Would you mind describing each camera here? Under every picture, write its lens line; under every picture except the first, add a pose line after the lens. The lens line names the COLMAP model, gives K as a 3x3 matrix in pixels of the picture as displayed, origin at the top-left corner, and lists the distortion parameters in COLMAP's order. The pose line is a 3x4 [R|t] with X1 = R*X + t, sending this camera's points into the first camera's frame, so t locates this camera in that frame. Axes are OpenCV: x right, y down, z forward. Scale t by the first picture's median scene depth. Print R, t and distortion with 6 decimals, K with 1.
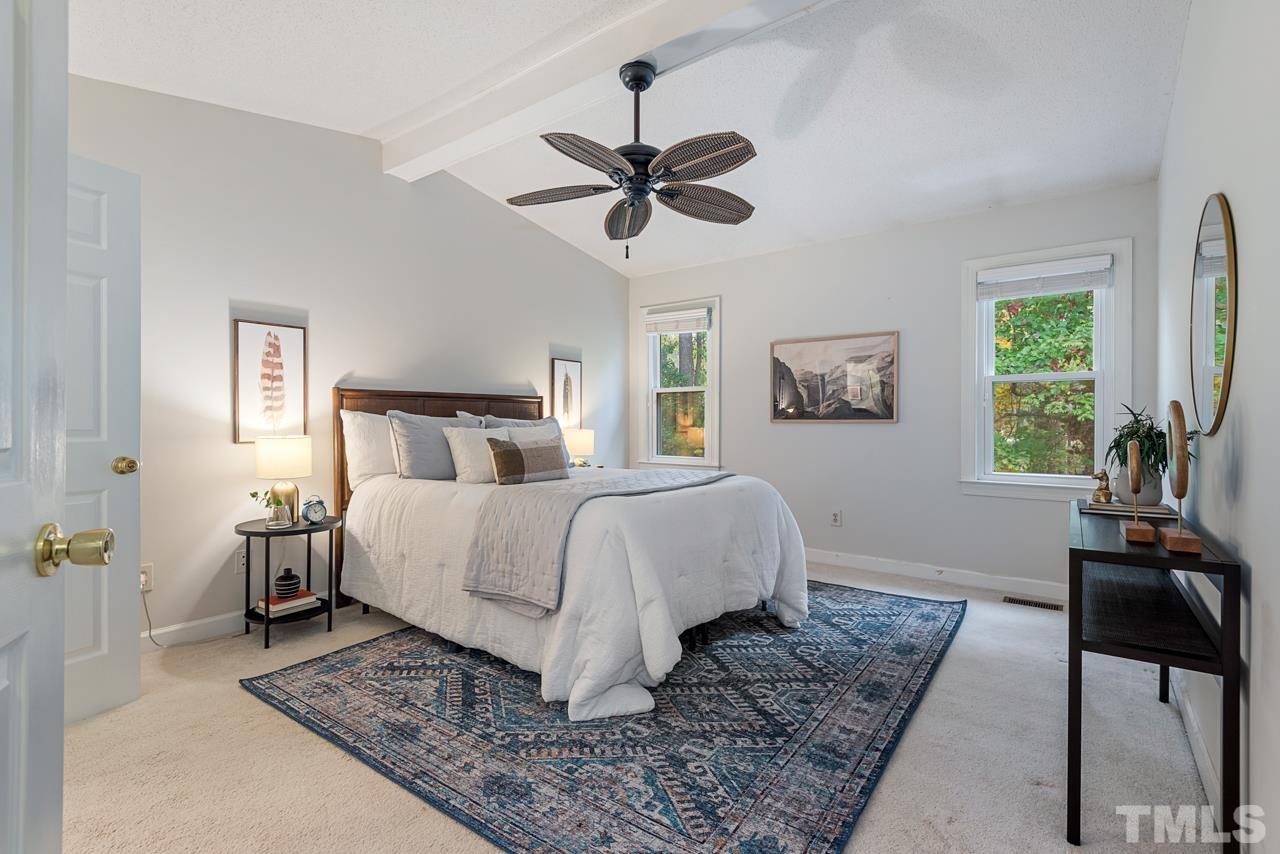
lens RADIAL K [[584.8, 0, 644.1], [0, 584.8, 406.6], [0, 0, 1]] dist [0.014268, -0.000911]
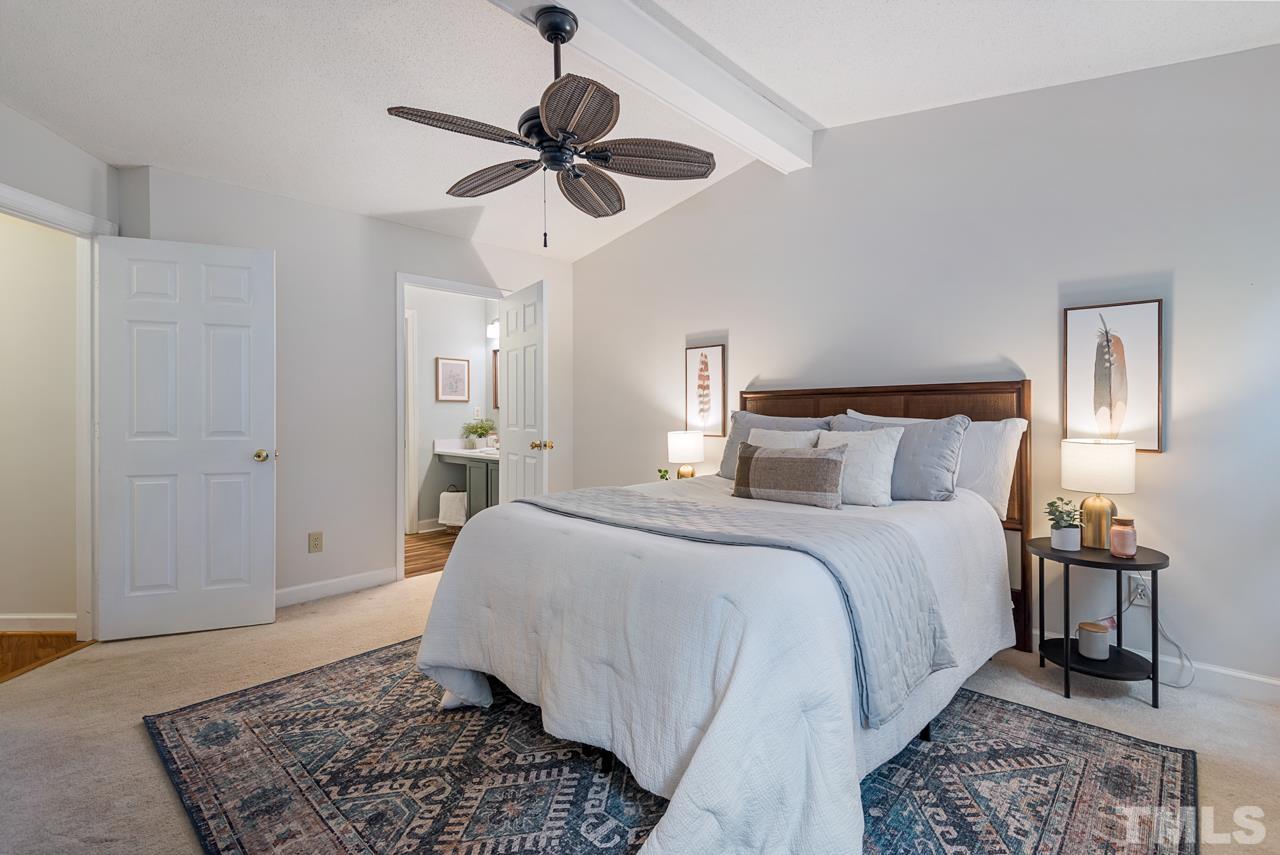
lens RADIAL K [[584.8, 0, 644.1], [0, 584.8, 407.1], [0, 0, 1]] dist [0.014268, -0.000911]
pose [[-0.127437, 0.000631, -0.991846, 0.951478], [0.039117, 0.999225, -0.004390, -0.005498], [0.991075, -0.039357, -0.127363, 1.419853]]
